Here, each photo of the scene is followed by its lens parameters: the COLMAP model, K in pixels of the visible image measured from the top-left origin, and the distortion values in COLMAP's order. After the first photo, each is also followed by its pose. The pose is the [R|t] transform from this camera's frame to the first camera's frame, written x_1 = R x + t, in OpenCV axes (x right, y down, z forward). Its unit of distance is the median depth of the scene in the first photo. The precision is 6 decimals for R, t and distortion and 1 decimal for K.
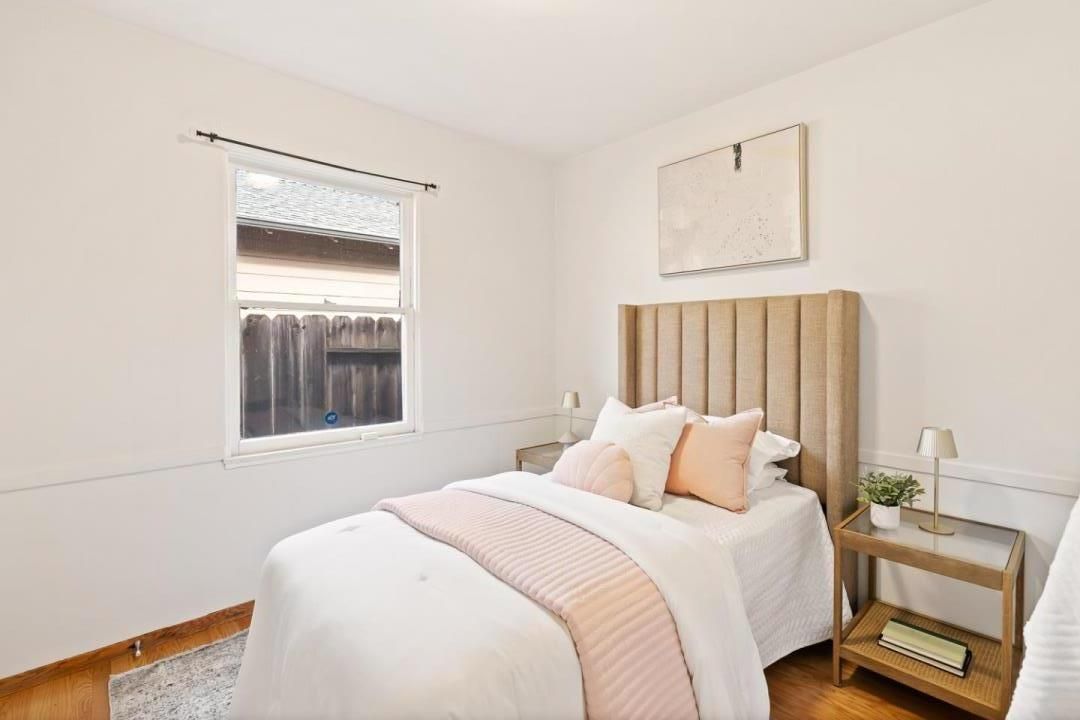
lens RADIAL K [[498.4, 0, 537.5], [0, 498.4, 355.7], [0, 0, 1]] dist [-0.000816, -0.000309]
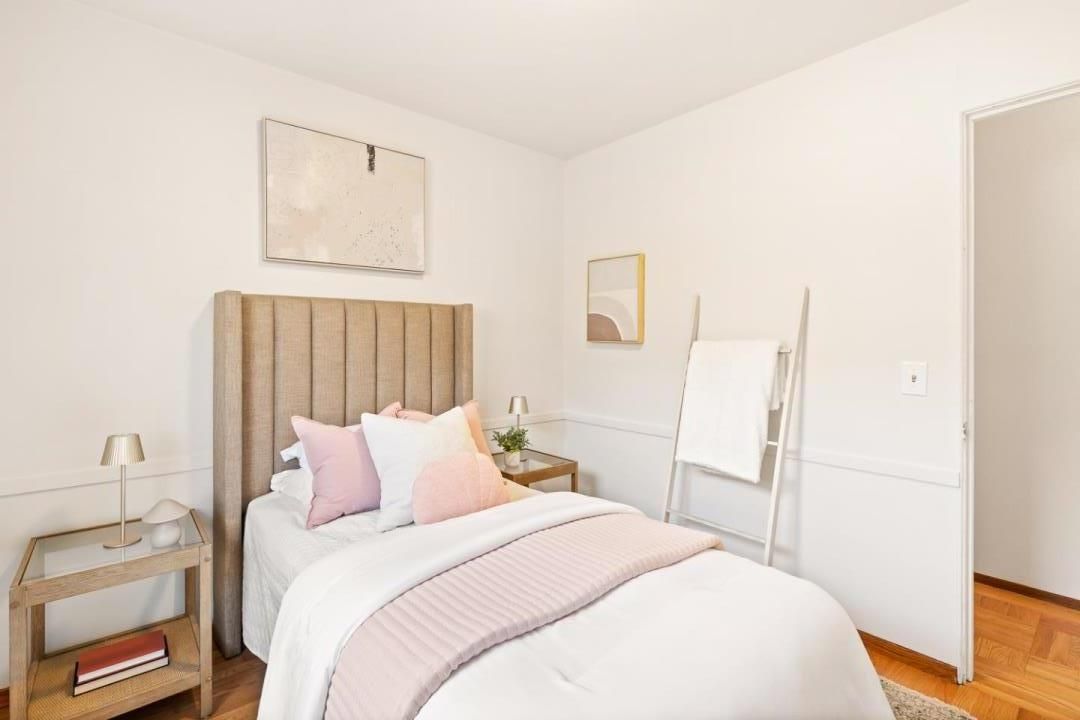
lens RADIAL K [[498.4, 0, 537.5], [0, 498.4, 355.7], [0, 0, 1]] dist [-0.000816, -0.000309]
pose [[0.024616, -0.027953, 0.999306, -0.596372], [0.034258, 0.999045, 0.027102, -0.020268], [-0.999110, 0.033567, 0.025550, 0.654040]]
